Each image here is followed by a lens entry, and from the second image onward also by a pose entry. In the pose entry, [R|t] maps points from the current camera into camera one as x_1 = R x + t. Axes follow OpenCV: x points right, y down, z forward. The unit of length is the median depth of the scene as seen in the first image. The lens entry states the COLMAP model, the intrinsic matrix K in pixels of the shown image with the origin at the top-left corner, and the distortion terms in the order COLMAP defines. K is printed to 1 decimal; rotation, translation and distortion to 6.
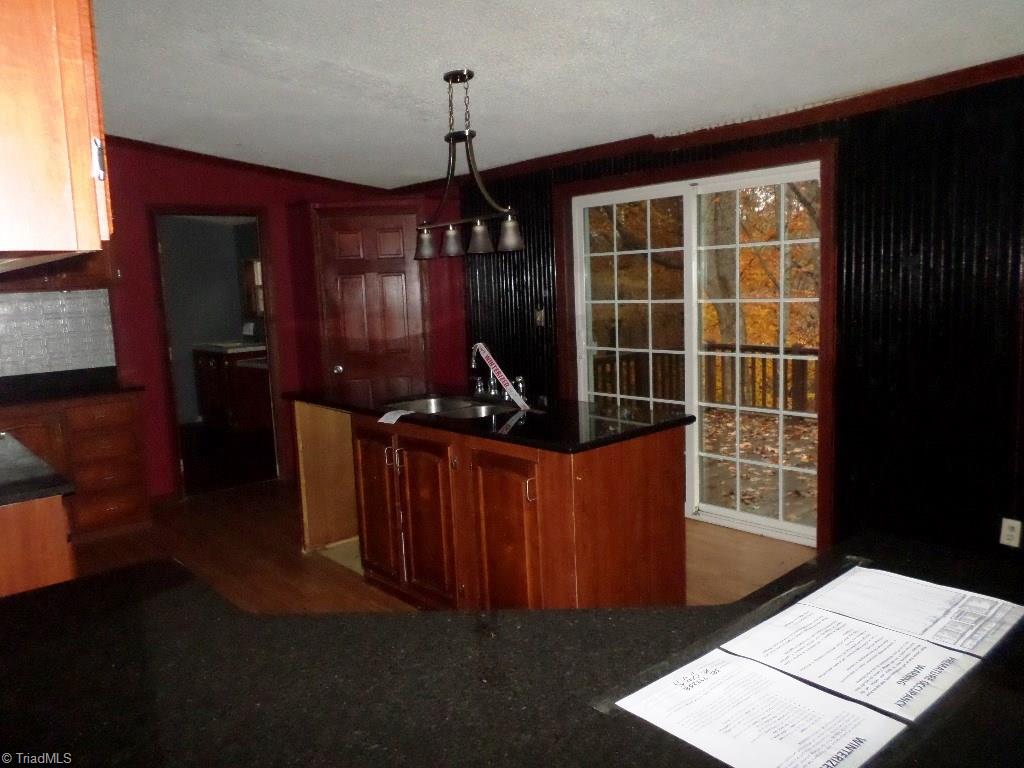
lens RADIAL K [[759.8, 0, 512.0], [0, 759.8, 384.0], [0, 0, 1]] dist [0.088875, -0.191179]
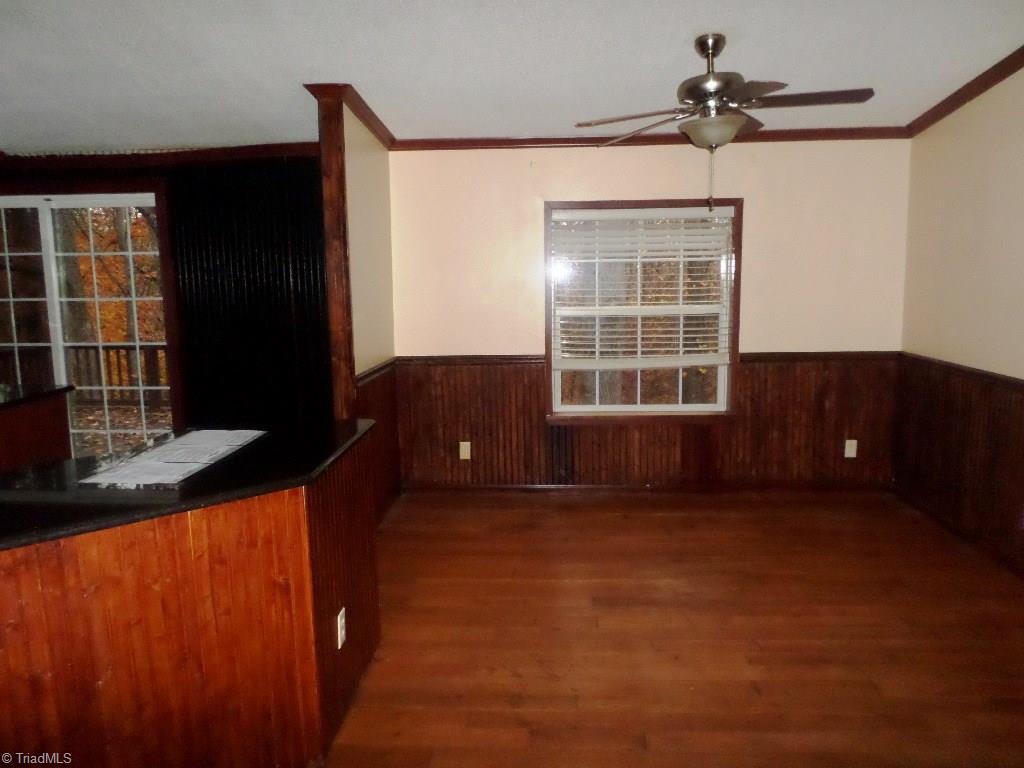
lens RADIAL K [[759.8, 0, 512.0], [0, 759.8, 384.0], [0, 0, 1]] dist [0.088875, -0.191179]
pose [[0.696083, -0.071333, 0.714409, -0.112648], [0.077816, 0.996686, 0.023698, 0.043642], [-0.713732, 0.039097, 0.699327, -0.288726]]
